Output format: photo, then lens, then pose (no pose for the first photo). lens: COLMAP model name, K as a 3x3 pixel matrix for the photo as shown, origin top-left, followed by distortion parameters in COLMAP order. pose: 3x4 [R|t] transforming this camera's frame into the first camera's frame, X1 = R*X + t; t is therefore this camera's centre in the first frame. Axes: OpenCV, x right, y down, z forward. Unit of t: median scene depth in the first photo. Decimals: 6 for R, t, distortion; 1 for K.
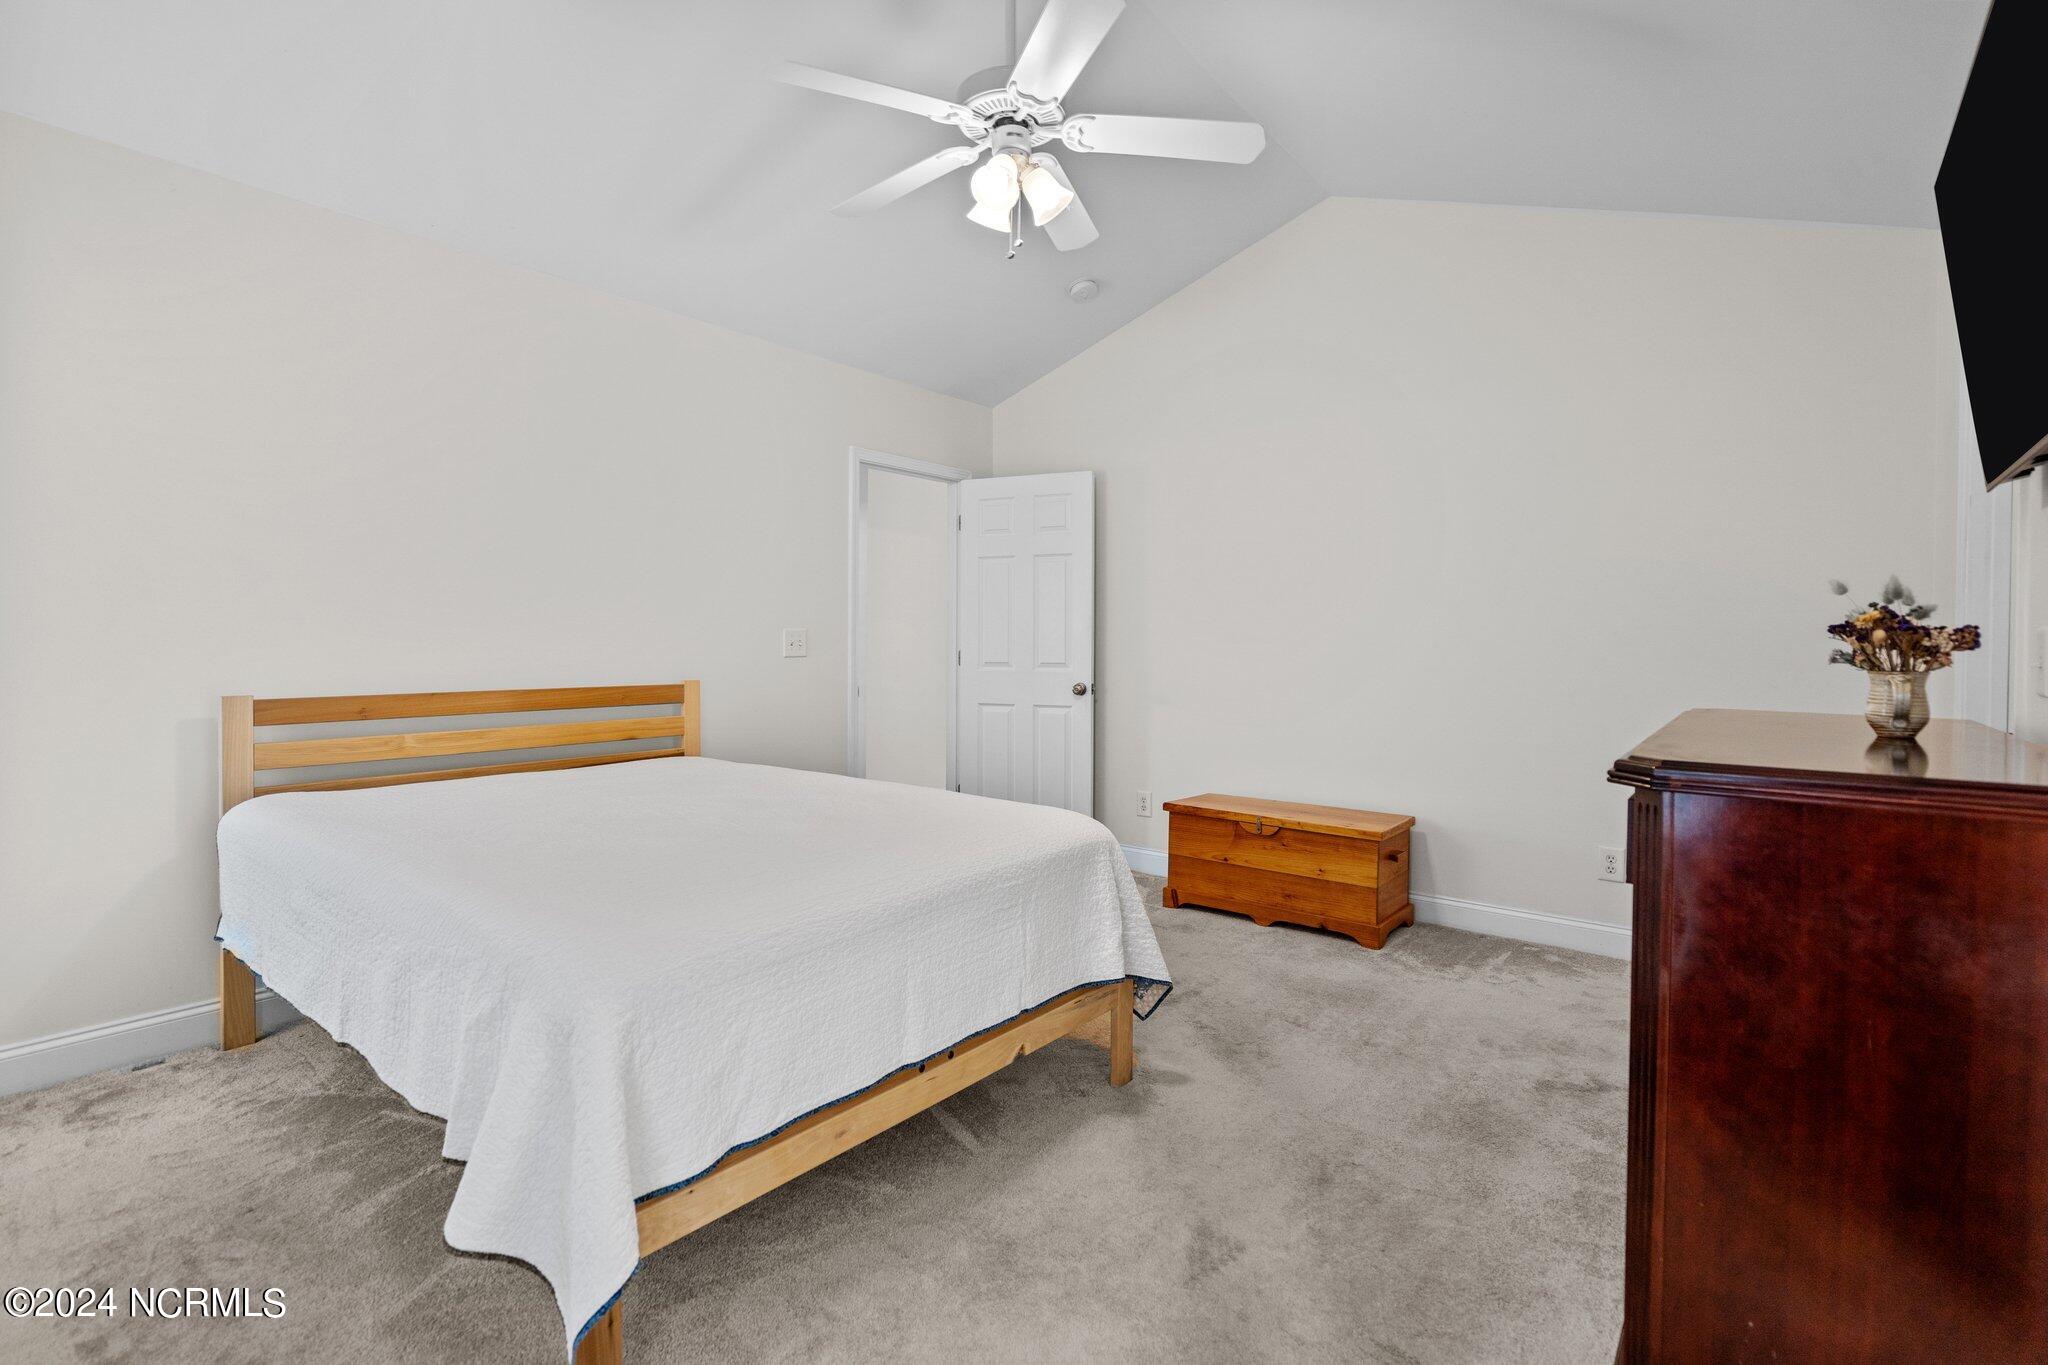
lens RADIAL K [[935.6, 0, 1019.8], [0, 935.6, 670.2], [0, 0, 1]] dist [0.001655, -0.000002]
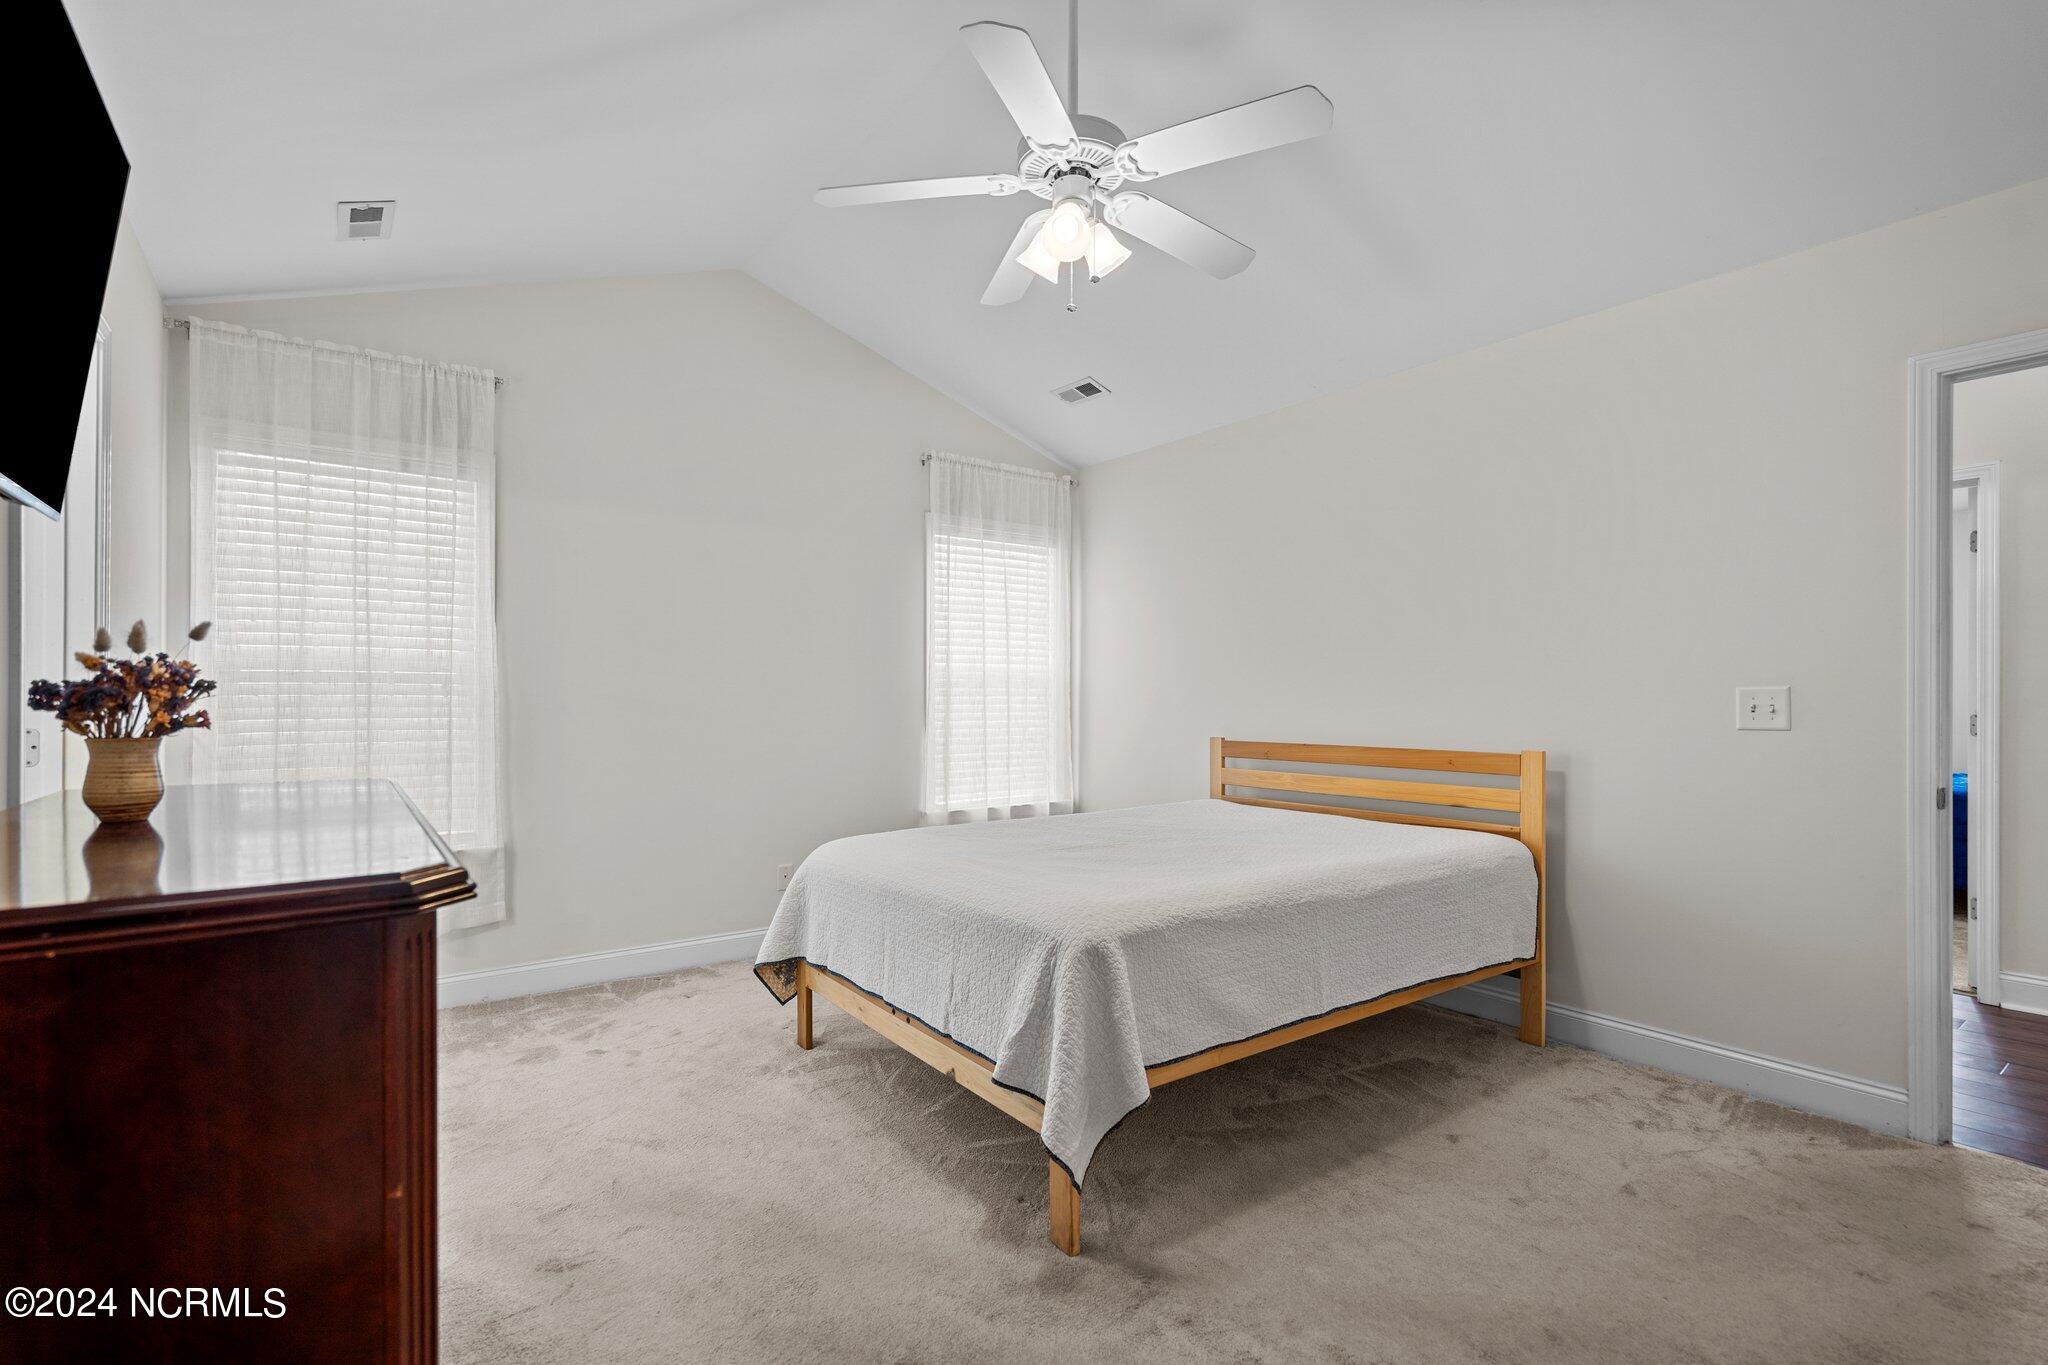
lens RADIAL K [[935.6, 0, 1020.2], [0, 935.6, 696.5], [0, 0, 1]] dist [0.001655, -0.000002]
pose [[-0.243980, -0.011476, -0.969712, 0.736426], [-0.034773, 0.999390, -0.003078, -0.024103], [0.969157, 0.032969, -0.244231, 0.930720]]
